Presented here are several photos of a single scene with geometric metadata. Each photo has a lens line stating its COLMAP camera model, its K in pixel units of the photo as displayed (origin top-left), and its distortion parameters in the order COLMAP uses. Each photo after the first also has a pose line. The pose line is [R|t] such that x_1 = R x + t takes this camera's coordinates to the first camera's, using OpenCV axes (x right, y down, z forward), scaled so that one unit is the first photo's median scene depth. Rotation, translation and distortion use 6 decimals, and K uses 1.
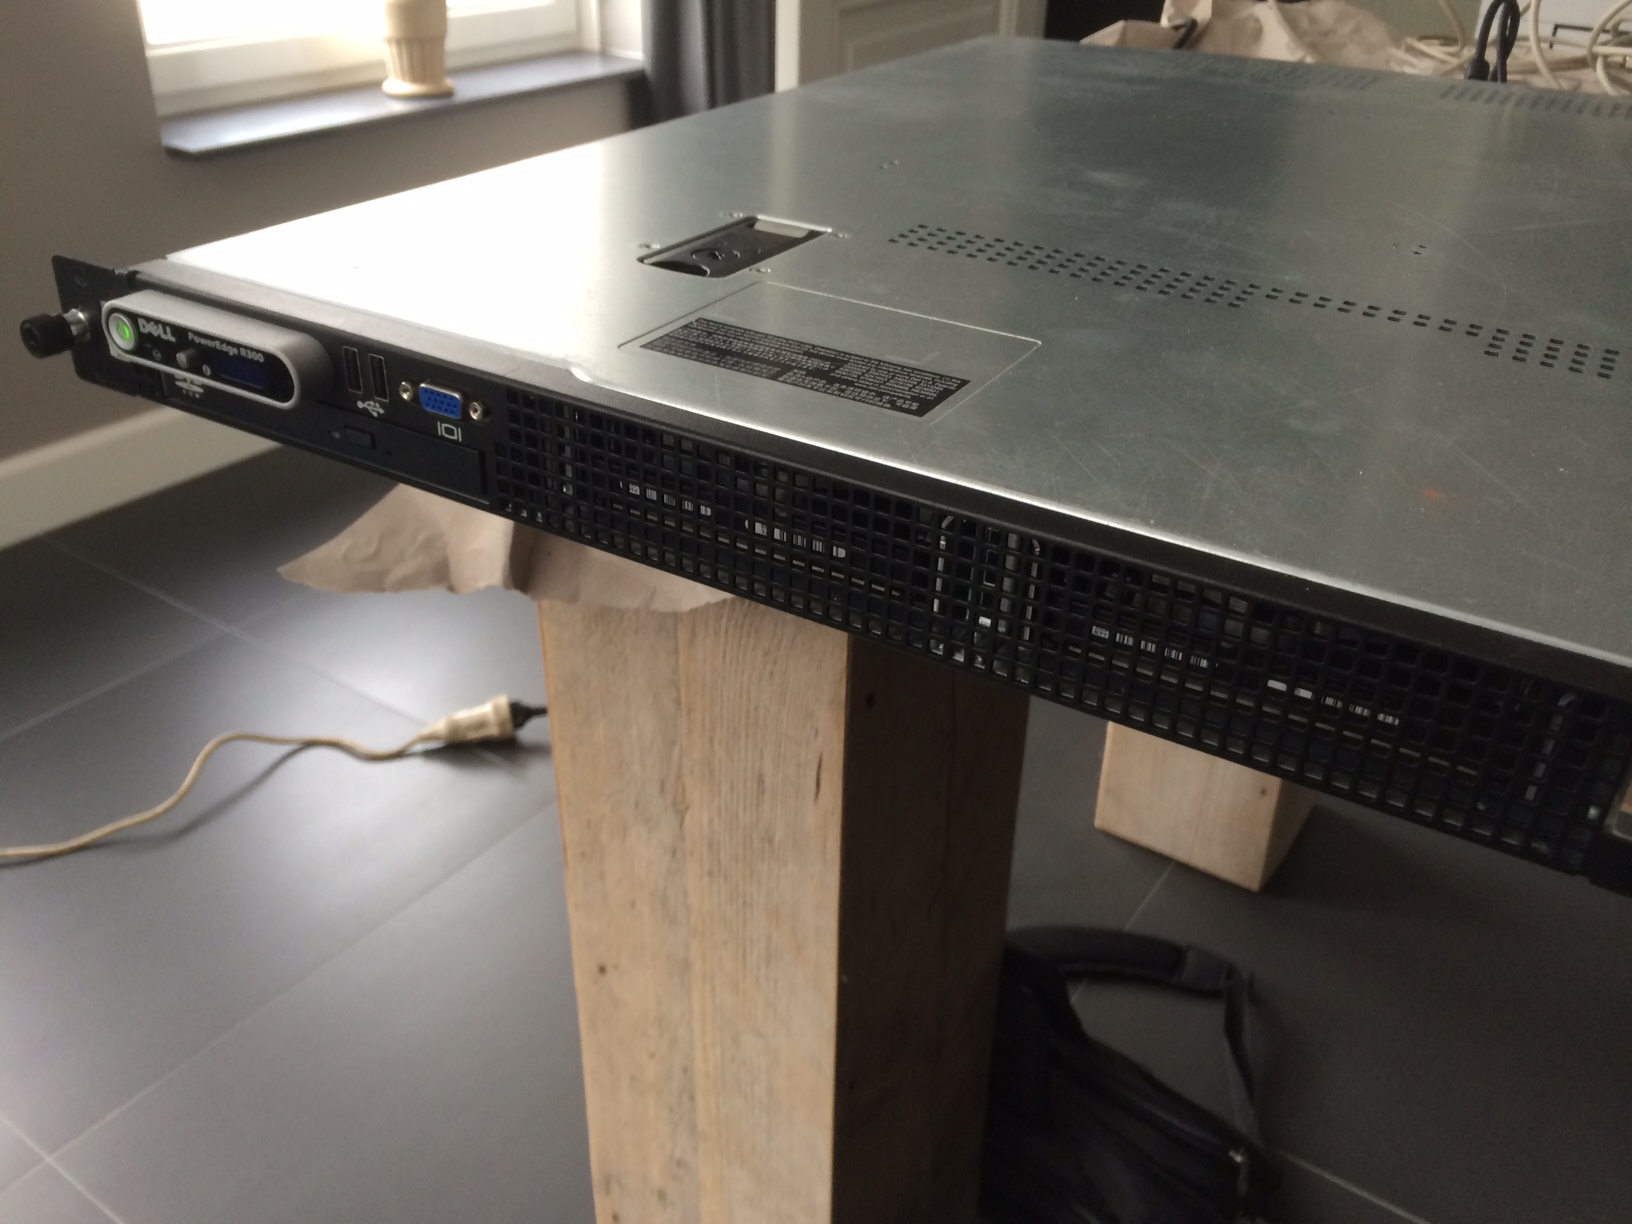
lens RADIAL K [[1438.4, 0, 816.0], [0, 1438.4, 612.0], [0, 0, 1]] dist [0.008457, 0.004895]
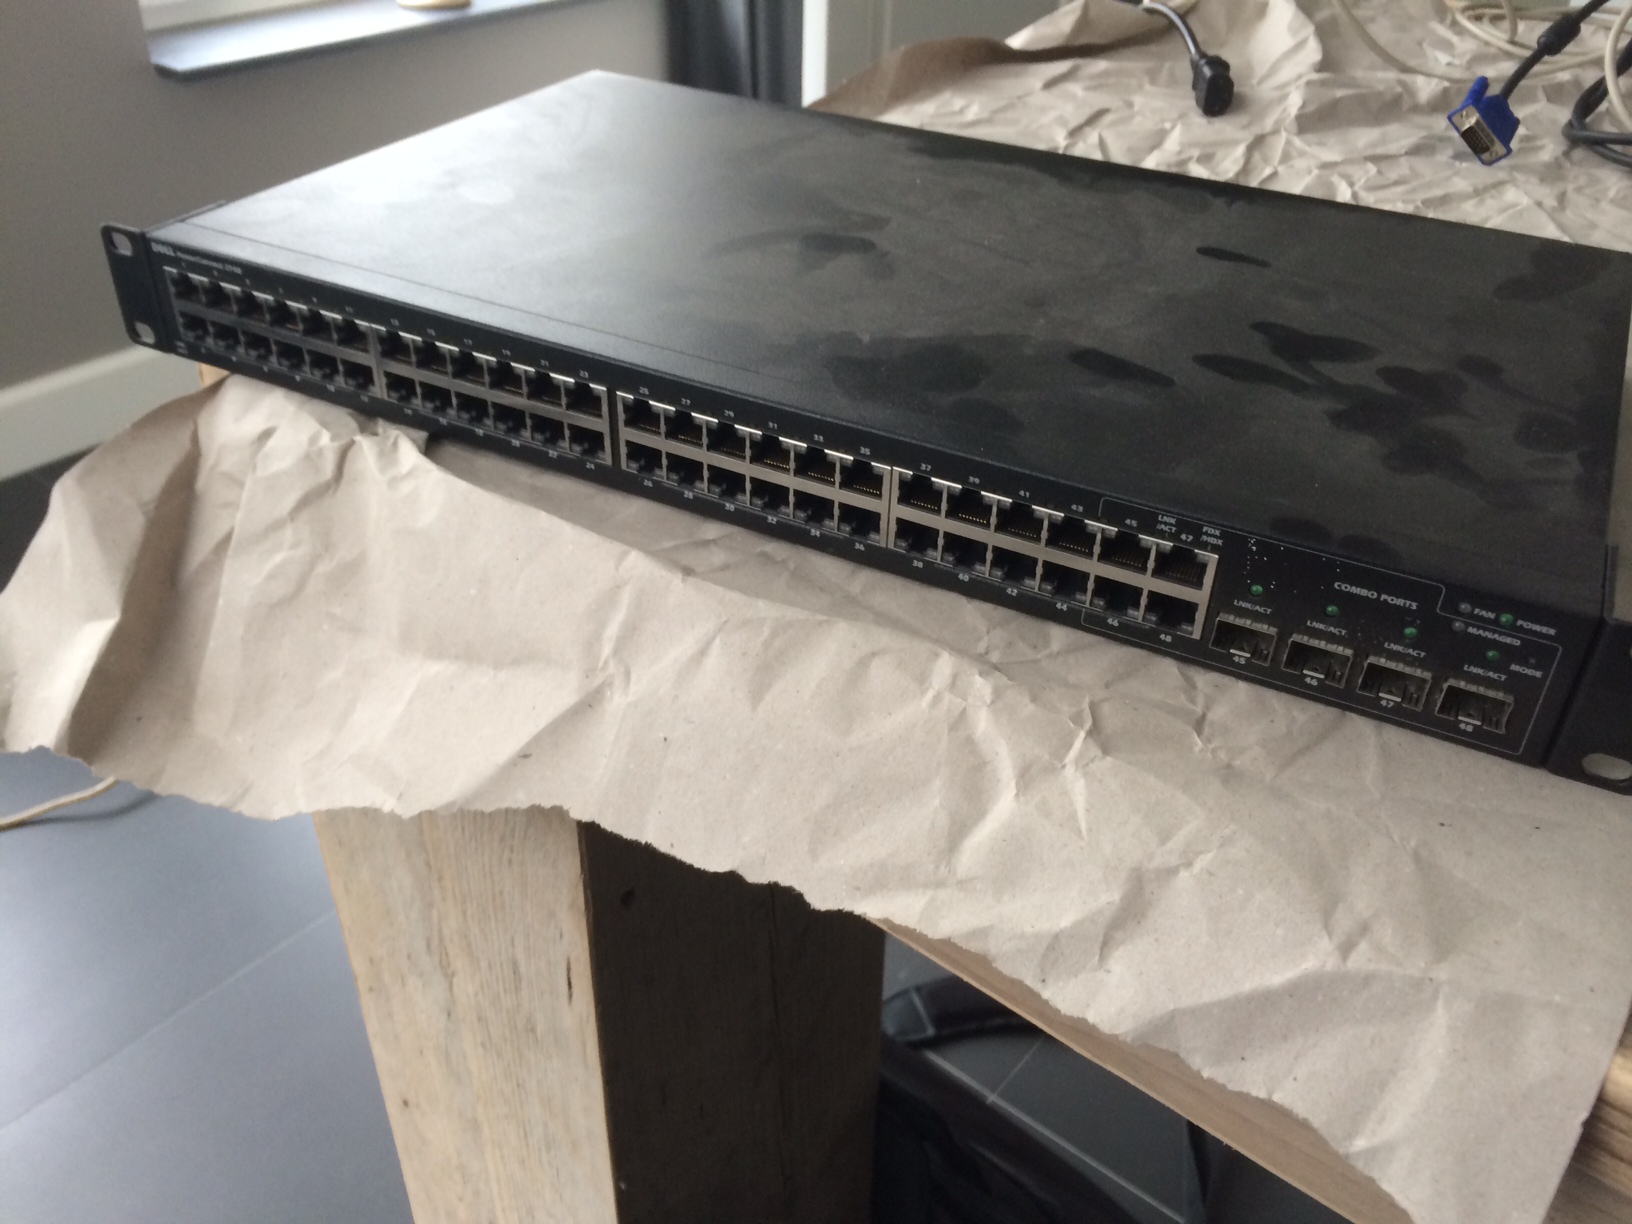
lens RADIAL K [[1438.4, 0, 816.0], [0, 1438.4, 612.0], [0, 0, 1]] dist [0.008457, 0.004895]
pose [[0.996469, 0.043980, -0.071519, 0.177453], [-0.038255, 0.996097, 0.079539, -0.155008], [0.074738, -0.076522, 0.994263, 0.178817]]
